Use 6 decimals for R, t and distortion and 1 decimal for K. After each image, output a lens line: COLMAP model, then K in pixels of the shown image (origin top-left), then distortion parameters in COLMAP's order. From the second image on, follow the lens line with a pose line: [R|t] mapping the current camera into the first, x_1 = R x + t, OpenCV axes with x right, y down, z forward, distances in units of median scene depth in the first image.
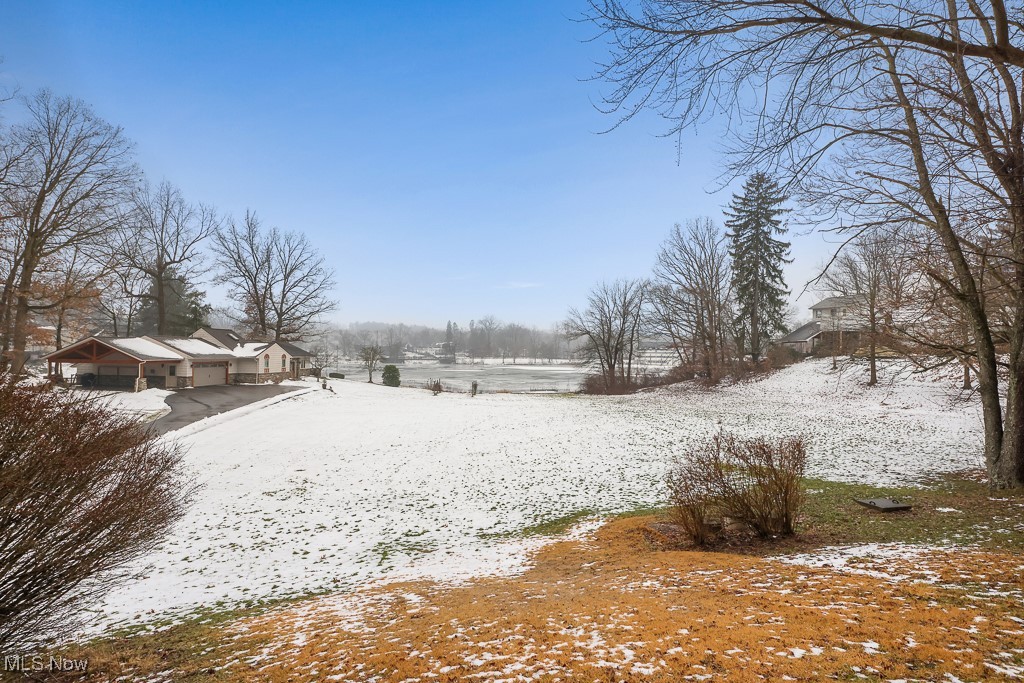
lens RADIAL K [[513.0, 0, 519.5], [0, 513.0, 345.2], [0, 0, 1]] dist [-0.002496, 0.000382]
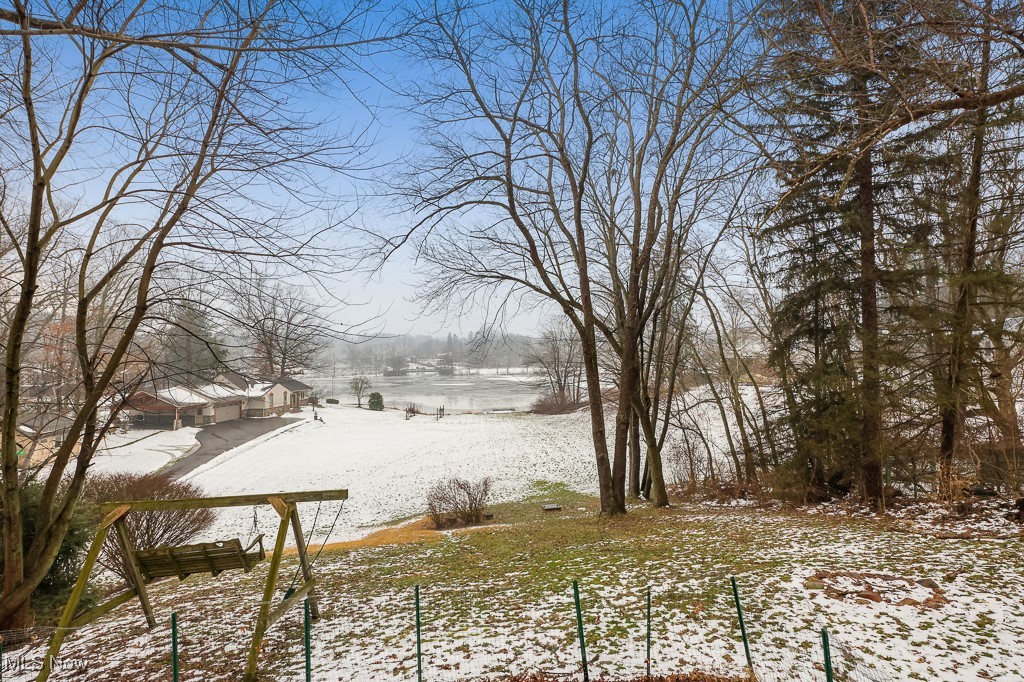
lens RADIAL K [[500.9, 0, 510.6], [0, 500.9, 336.0], [0, 0, 1]] dist [0.005287, 0.000484]
pose [[0.999187, -0.026882, -0.030054, 0.120993], [0.026140, 0.999350, -0.024814, -0.064339], [0.030701, 0.024008, 0.999240, -0.197362]]
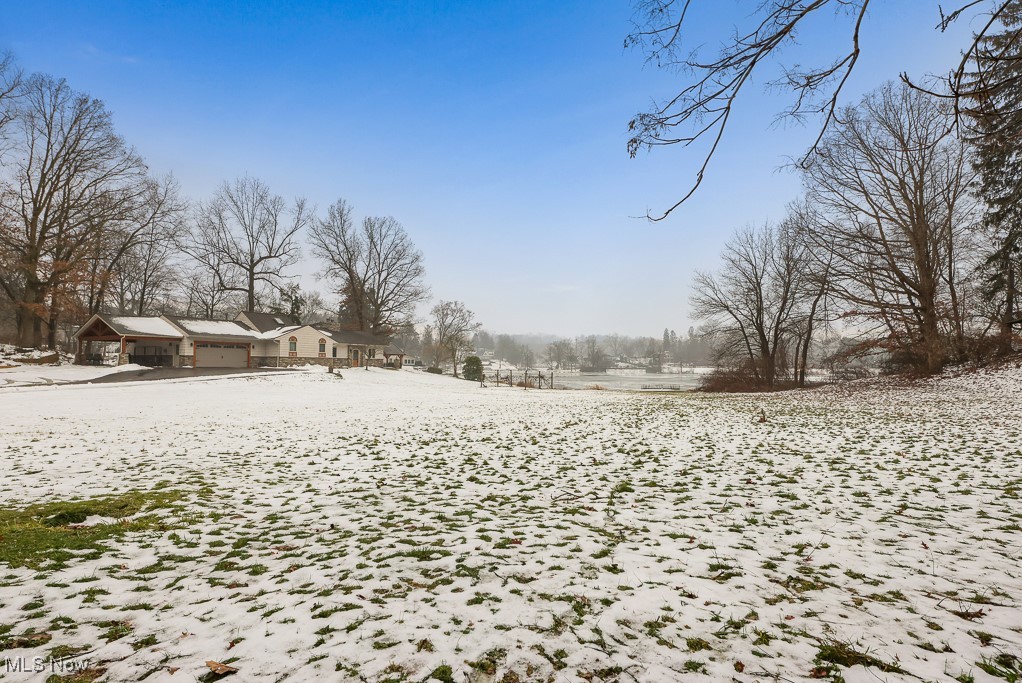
lens RADIAL K [[512.0, 0, 510.0], [0, 512.0, 345.7], [0, 0, 1]] dist [-0.002496, 0.000382]
pose [[0.887293, -0.023732, -0.460595, 0.228769], [0.010334, 0.999448, -0.031589, 0.055536], [0.461090, 0.023268, 0.887048, 0.299824]]
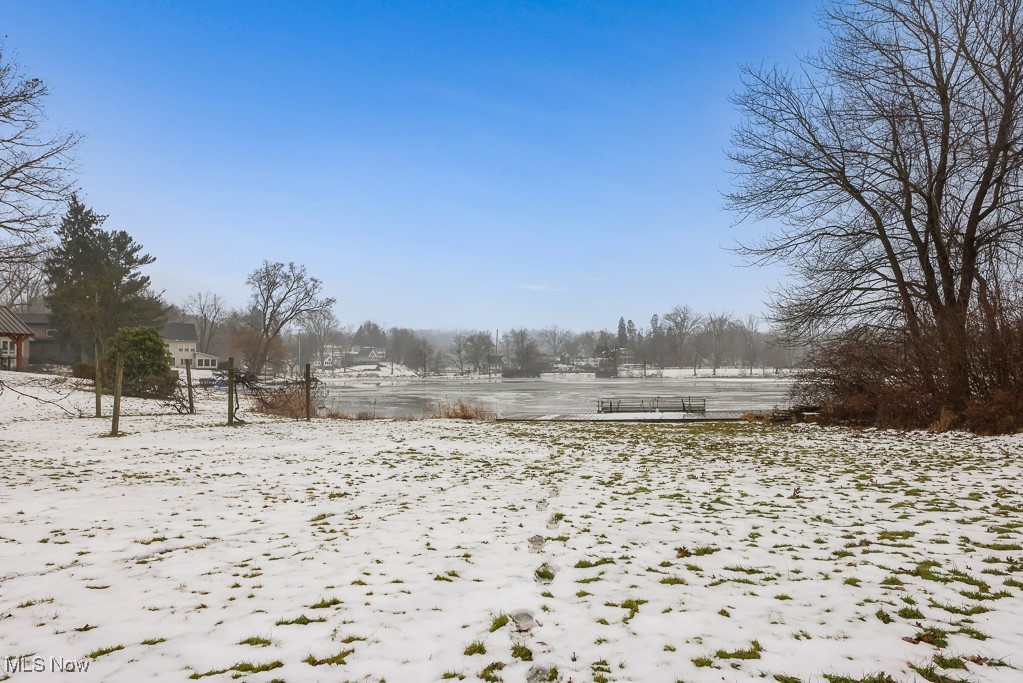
lens RADIAL K [[657.9, 0, 512.1], [0, 657.9, 344.8], [0, 0, 1]] dist [-0.007710, -0.001822]
pose [[0.941318, -0.028882, -0.336283, 0.110383], [0.019382, 0.999314, -0.031573, 0.075930], [0.336964, 0.023202, 0.941231, 0.788051]]
